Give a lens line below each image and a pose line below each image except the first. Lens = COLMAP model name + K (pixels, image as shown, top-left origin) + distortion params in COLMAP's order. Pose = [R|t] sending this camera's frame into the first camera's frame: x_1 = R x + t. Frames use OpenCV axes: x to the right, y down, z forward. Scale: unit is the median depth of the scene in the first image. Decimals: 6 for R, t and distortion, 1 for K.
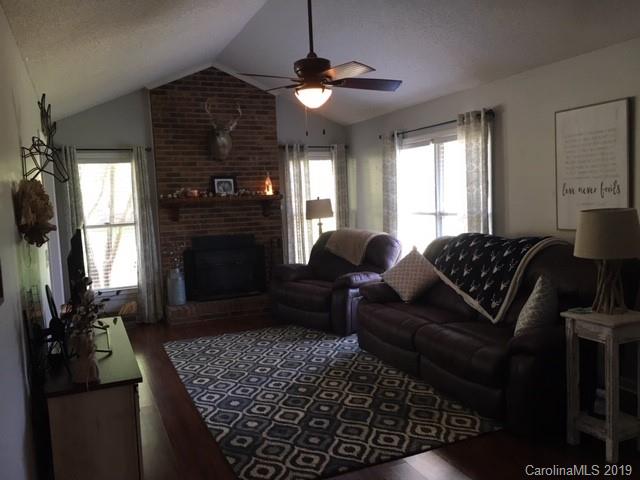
lens RADIAL K [[530.6, 0, 315.5], [0, 530.6, 239.4], [0, 0, 1]] dist [0.008479, -0.006162]
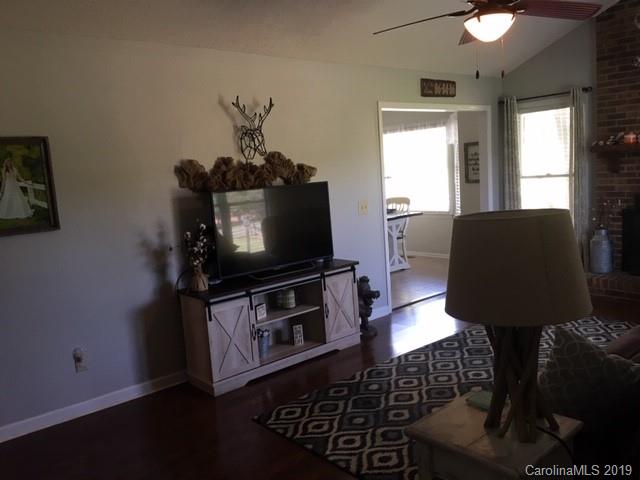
lens RADIAL K [[530.6, 0, 315.5], [0, 530.6, 239.4], [0, 0, 1]] dist [0.008479, -0.006162]
pose [[0.308359, 0.140338, -0.940862, 0.527296], [-0.024999, 0.989912, 0.139461, -0.049131], [0.950942, -0.019483, 0.308756, 0.405022]]
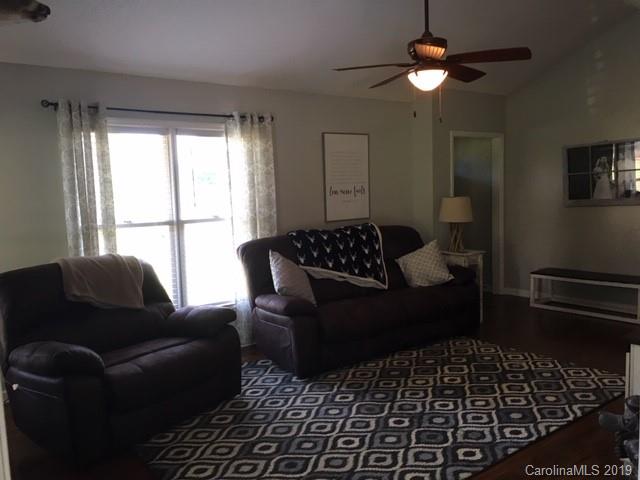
lens RADIAL K [[530.6, 0, 315.5], [0, 530.6, 239.4], [0, 0, 1]] dist [0.008479, -0.006162]
pose [[-0.207608, -0.050813, 0.976891, -0.713668], [0.120611, 0.989700, 0.077111, -0.068975], [-0.970748, 0.133833, -0.199341, 1.119049]]
